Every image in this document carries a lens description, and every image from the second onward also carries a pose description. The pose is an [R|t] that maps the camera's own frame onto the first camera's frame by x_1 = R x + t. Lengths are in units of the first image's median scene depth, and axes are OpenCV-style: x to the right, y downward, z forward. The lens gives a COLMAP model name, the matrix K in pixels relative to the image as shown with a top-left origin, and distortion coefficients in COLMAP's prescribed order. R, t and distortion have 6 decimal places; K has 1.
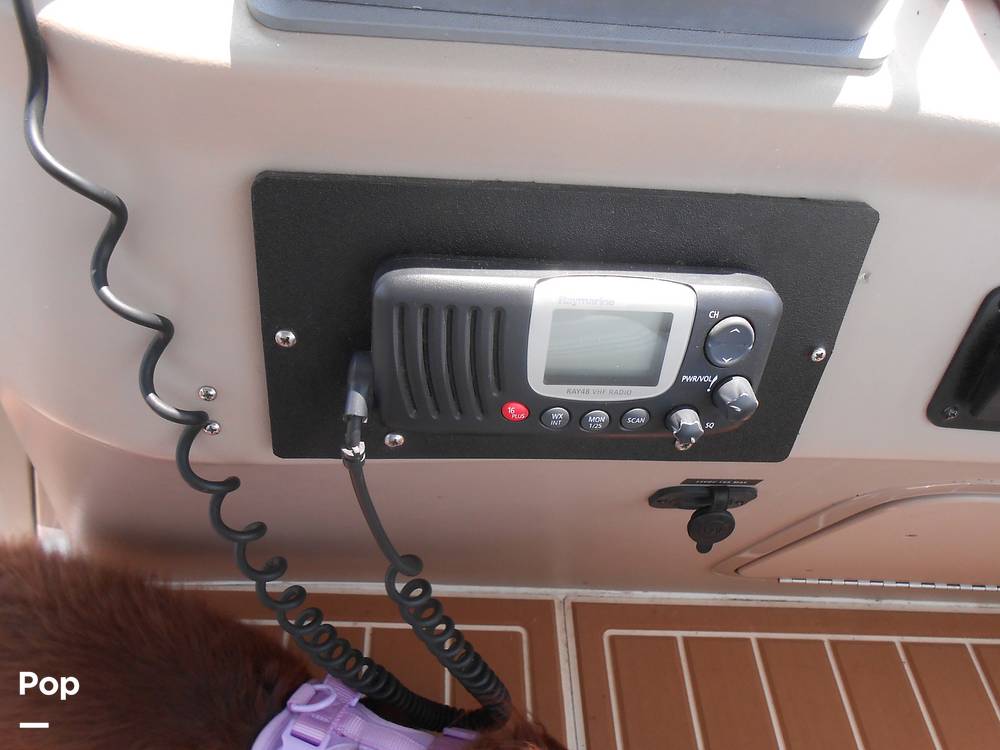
lens RADIAL K [[762.2, 0, 507.1], [0, 762.2, 364.2], [0, 0, 1]] dist [-0.012214, 0.008275]
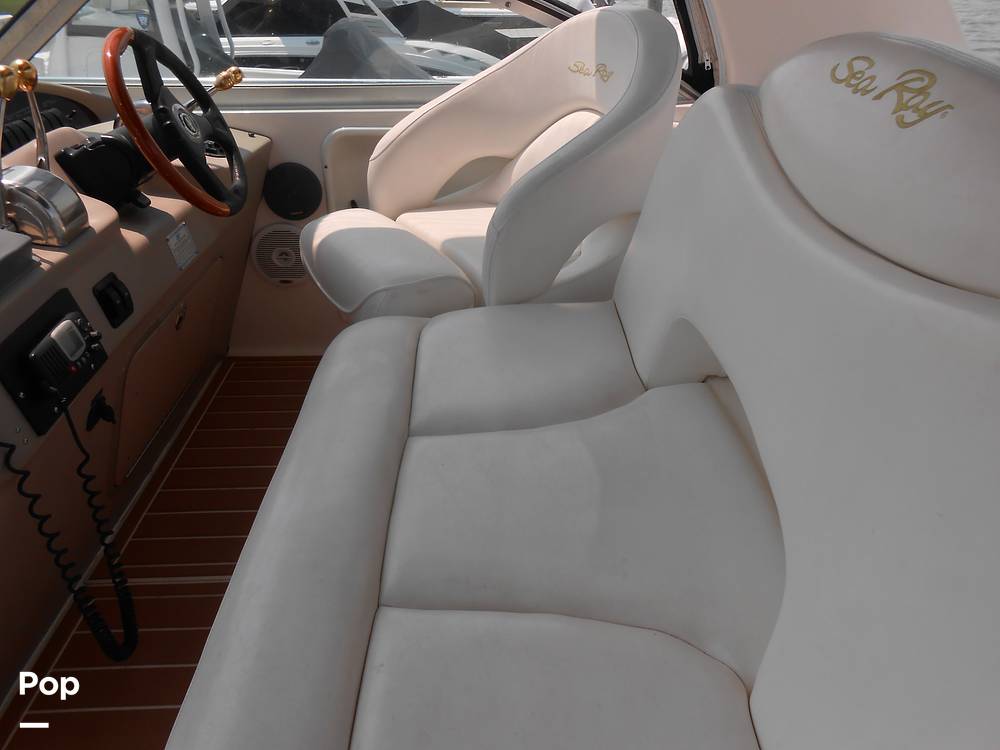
lens RADIAL K [[755.5, 0, 491.1], [0, 755.5, 372.0], [0, 0, 1]] dist [-0.013821, -0.002147]
pose [[-0.002112, -0.572555, 0.819863, -2.662814], [0.742093, 0.548654, 0.385067, 0.152910], [-0.670293, 0.609228, 0.423731, -1.661170]]
